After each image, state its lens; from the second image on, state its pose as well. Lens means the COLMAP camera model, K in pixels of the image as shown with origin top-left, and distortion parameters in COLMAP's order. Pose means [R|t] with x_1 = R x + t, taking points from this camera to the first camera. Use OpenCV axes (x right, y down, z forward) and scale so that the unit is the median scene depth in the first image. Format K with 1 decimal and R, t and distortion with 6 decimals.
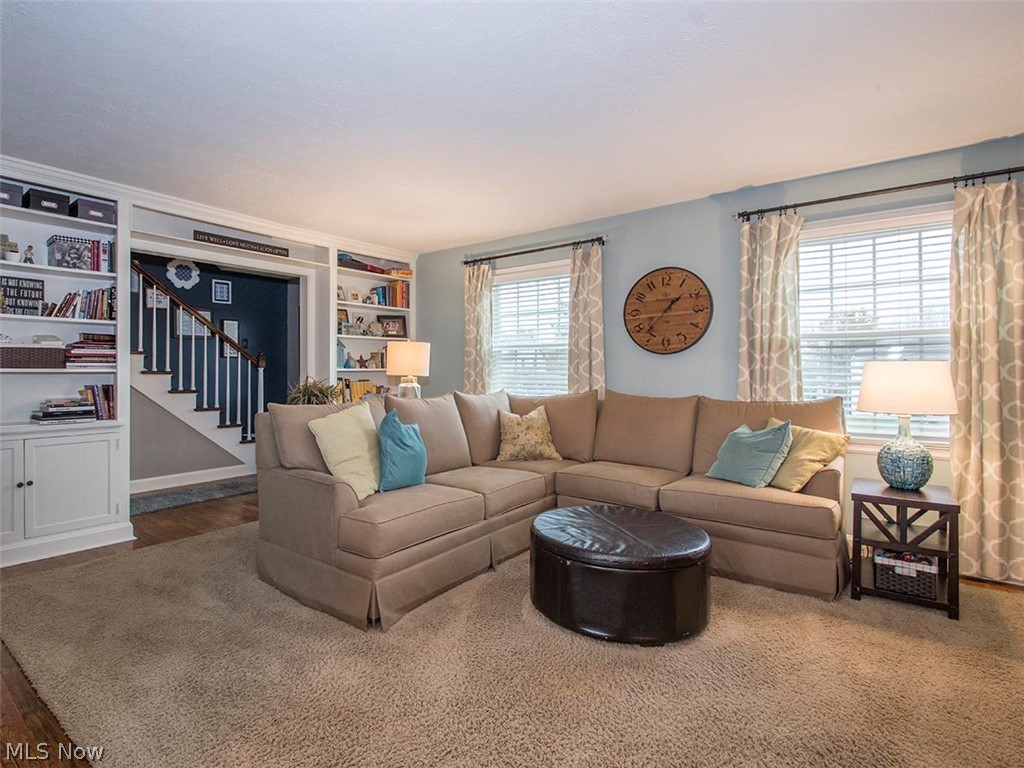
lens RADIAL K [[508.3, 0, 509.5], [0, 508.3, 371.5], [0, 0, 1]] dist [-0.000439, -0.013770]
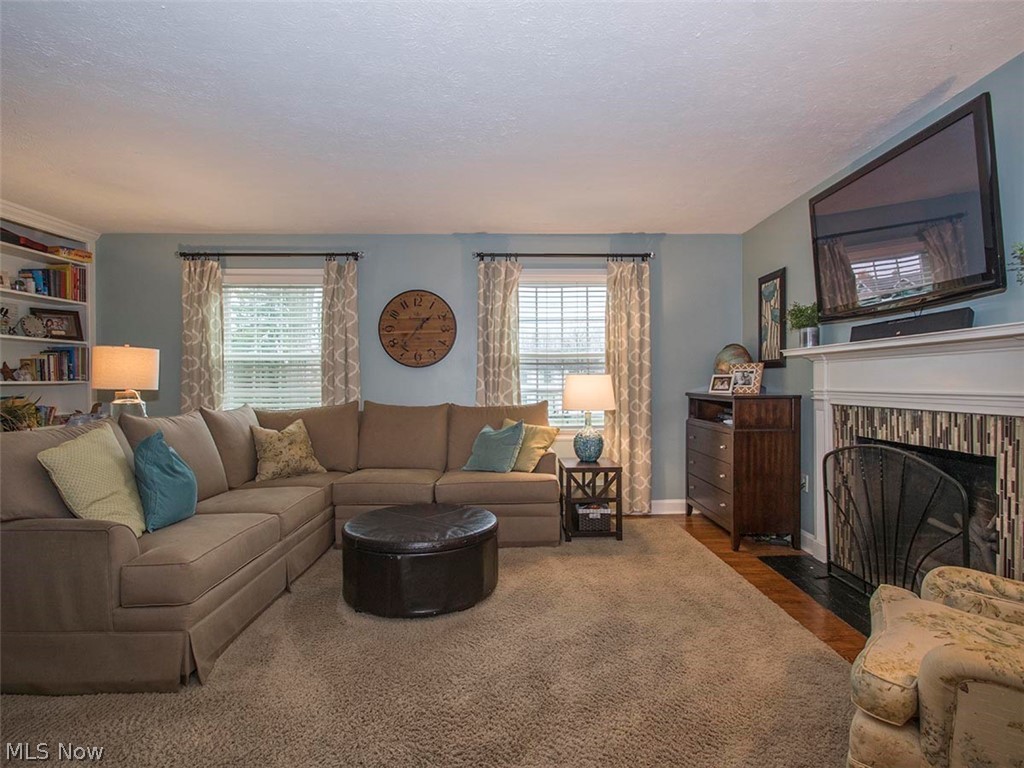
lens RADIAL K [[510.1, 0, 524.8], [0, 510.1, 389.4], [0, 0, 1]] dist [0.001580, -0.011534]
pose [[0.759404, -0.013231, 0.650485, -0.272951], [0.005795, 0.999891, 0.013573, 0.000365], [-0.650593, -0.006538, 0.759398, -0.009475]]
